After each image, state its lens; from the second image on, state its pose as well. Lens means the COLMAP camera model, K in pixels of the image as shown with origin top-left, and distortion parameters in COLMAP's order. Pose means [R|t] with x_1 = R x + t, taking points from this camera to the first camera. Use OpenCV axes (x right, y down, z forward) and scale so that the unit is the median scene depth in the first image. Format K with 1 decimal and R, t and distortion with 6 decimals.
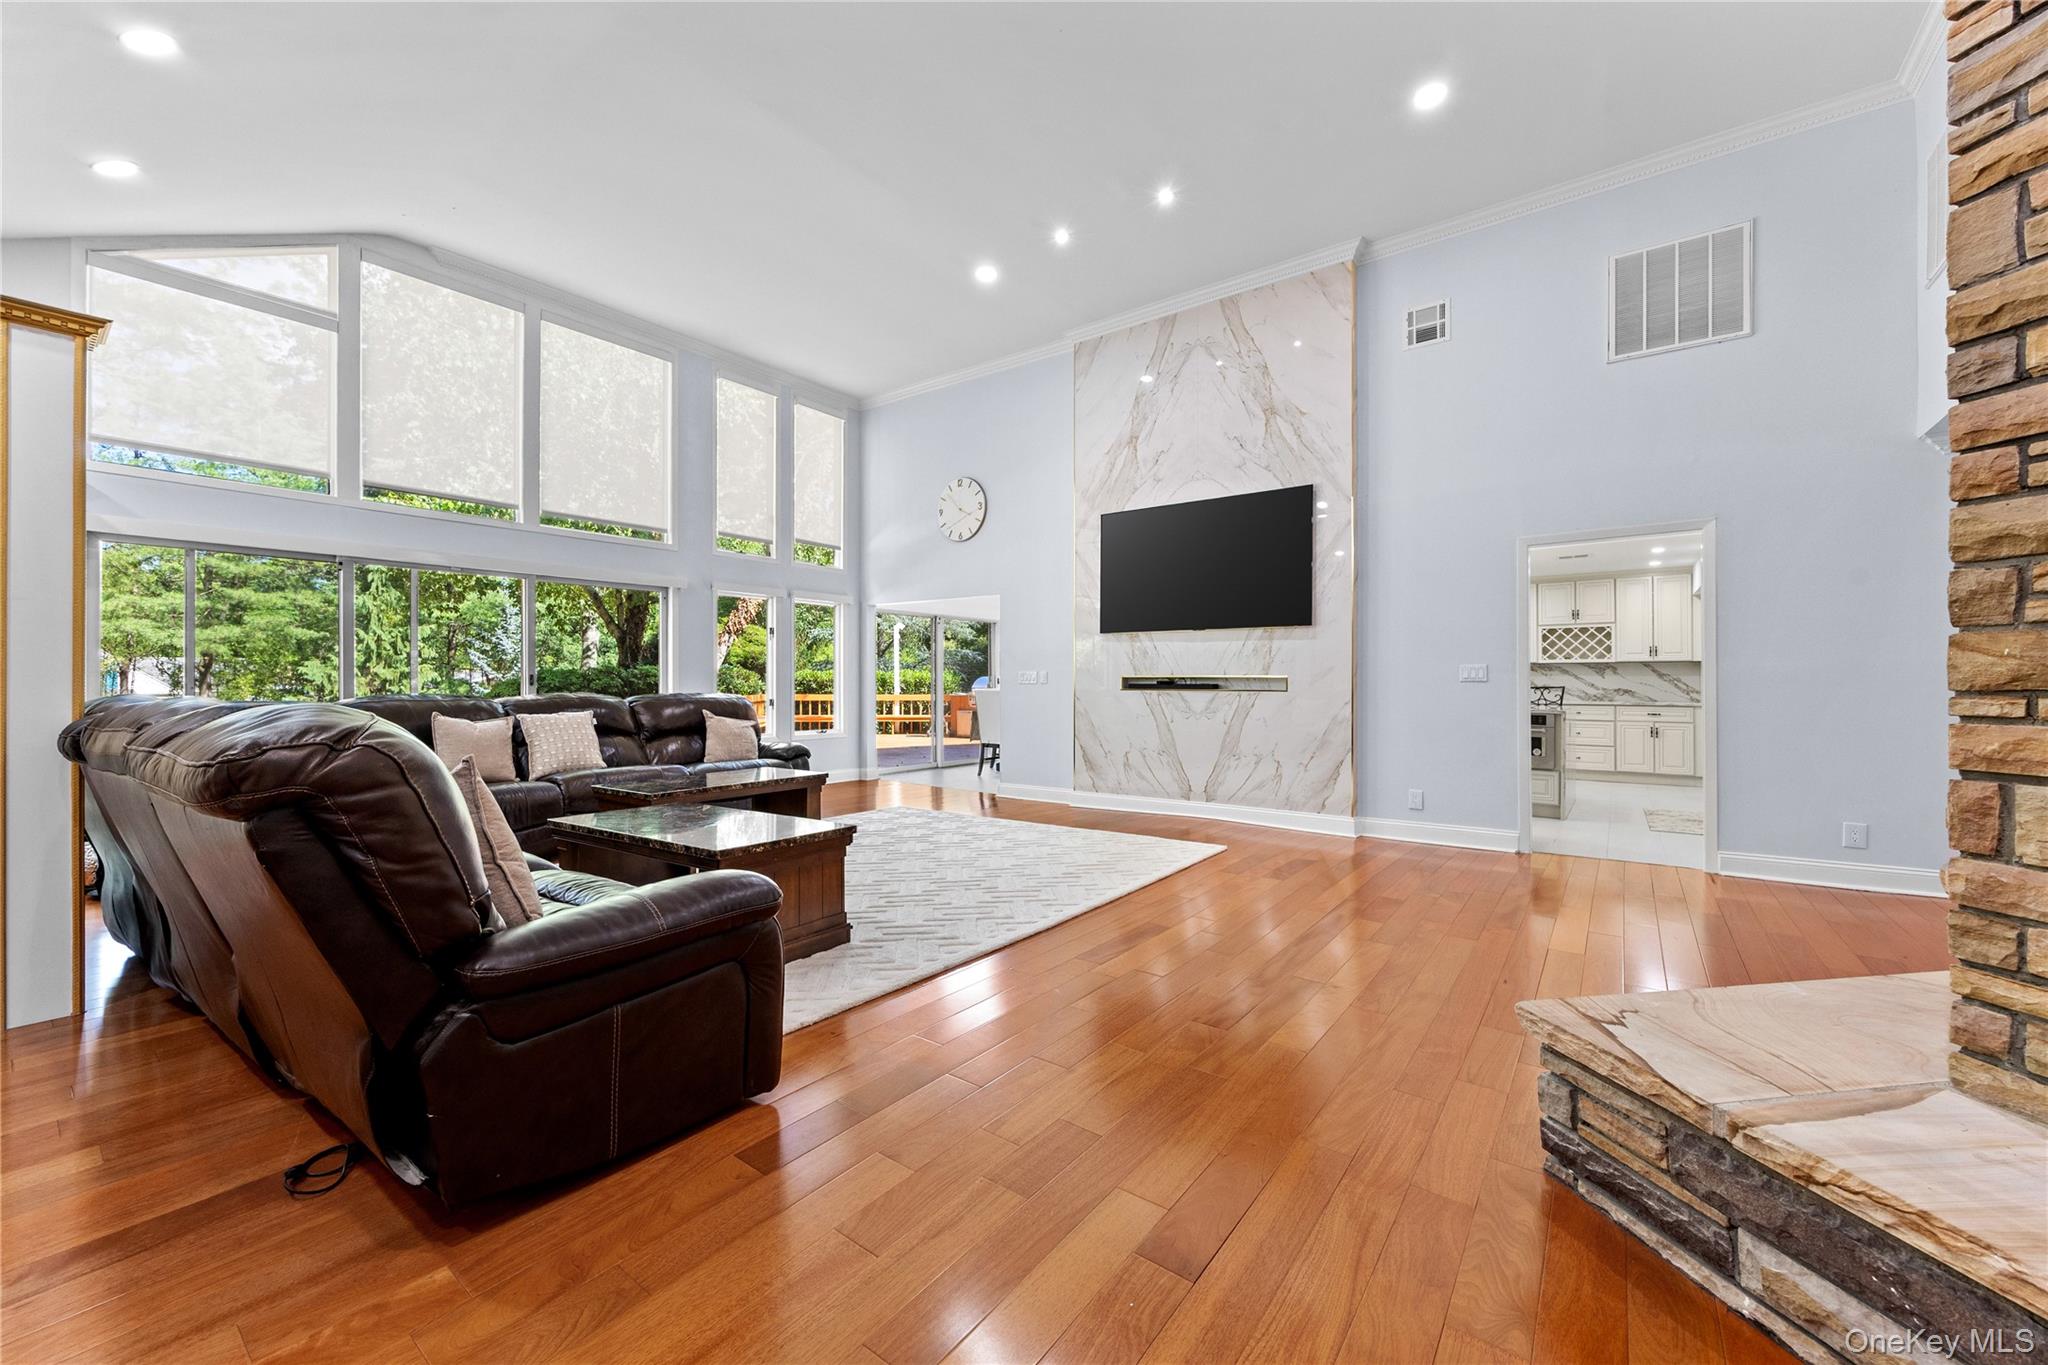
lens RADIAL K [[798.8, 0, 1014.7], [0, 798.8, 677.8], [0, 0, 1]] dist [-0.000724, -0.000137]
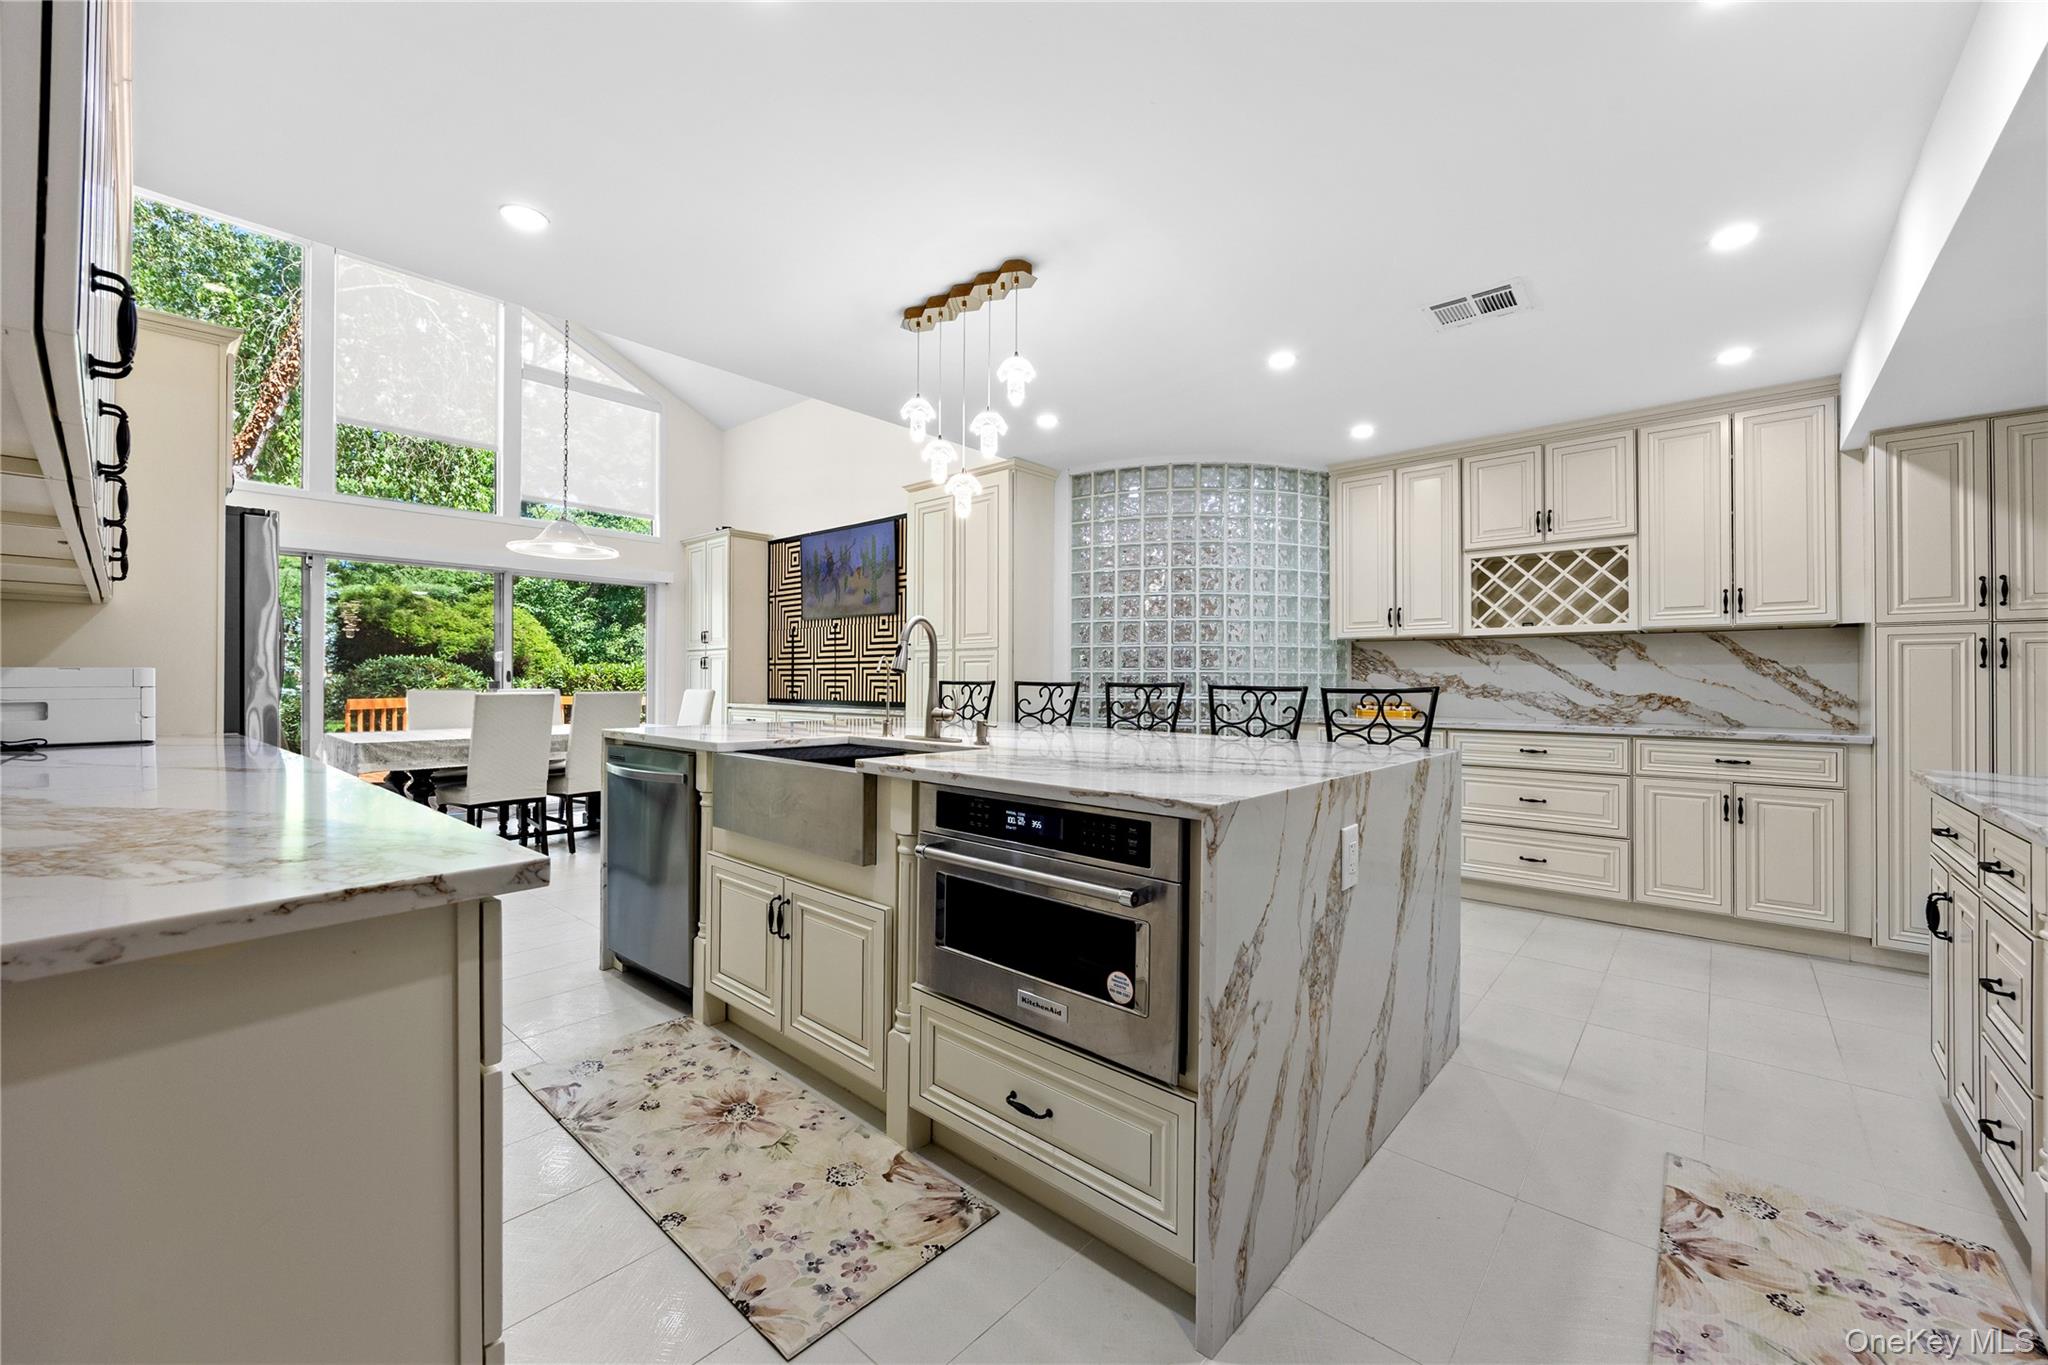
lens RADIAL K [[796.3, 0, 1022.3], [0, 796.3, 676.8], [0, 0, 1]] dist [-0.006605, 0.000246]
pose [[0.997405, 0.002099, -0.071964, 0.453231], [-0.002277, 0.999995, -0.002389, 0.006081], [0.071959, 0.002546, 0.997404, 0.553928]]
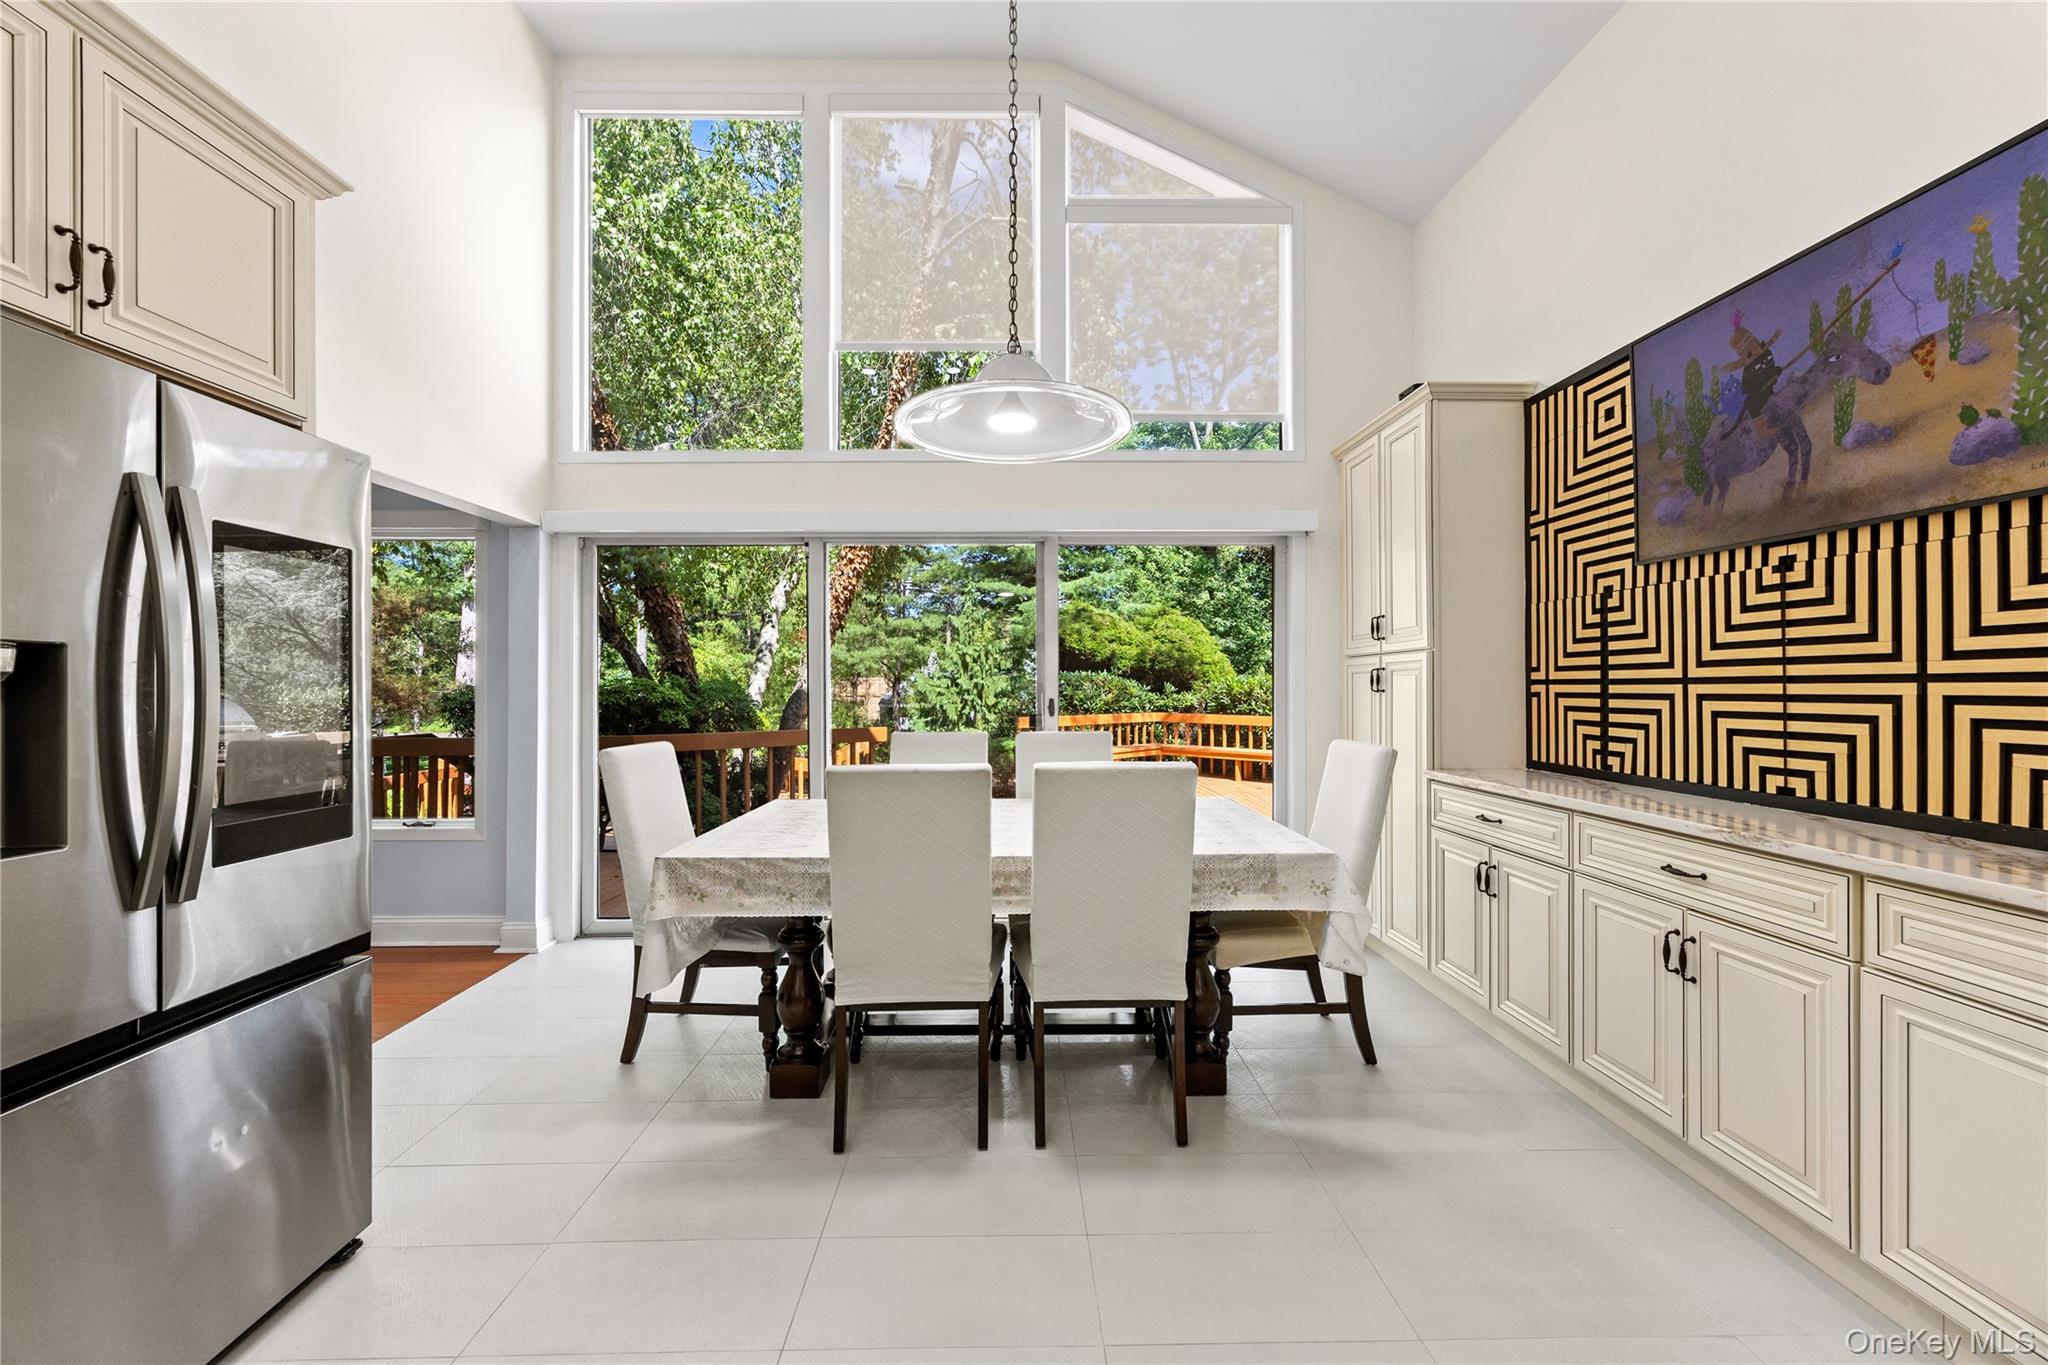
lens RADIAL K [[783.0, 0, 1005.0], [0, 783.0, 681.5], [0, 0, 1]] dist [-0.002052, -0.000042]
pose [[0.602880, -0.006681, -0.797804, 0.286631], [0.003505, 0.999977, -0.005725, -0.006076], [0.797824, 0.000655, 0.602890, 0.921131]]
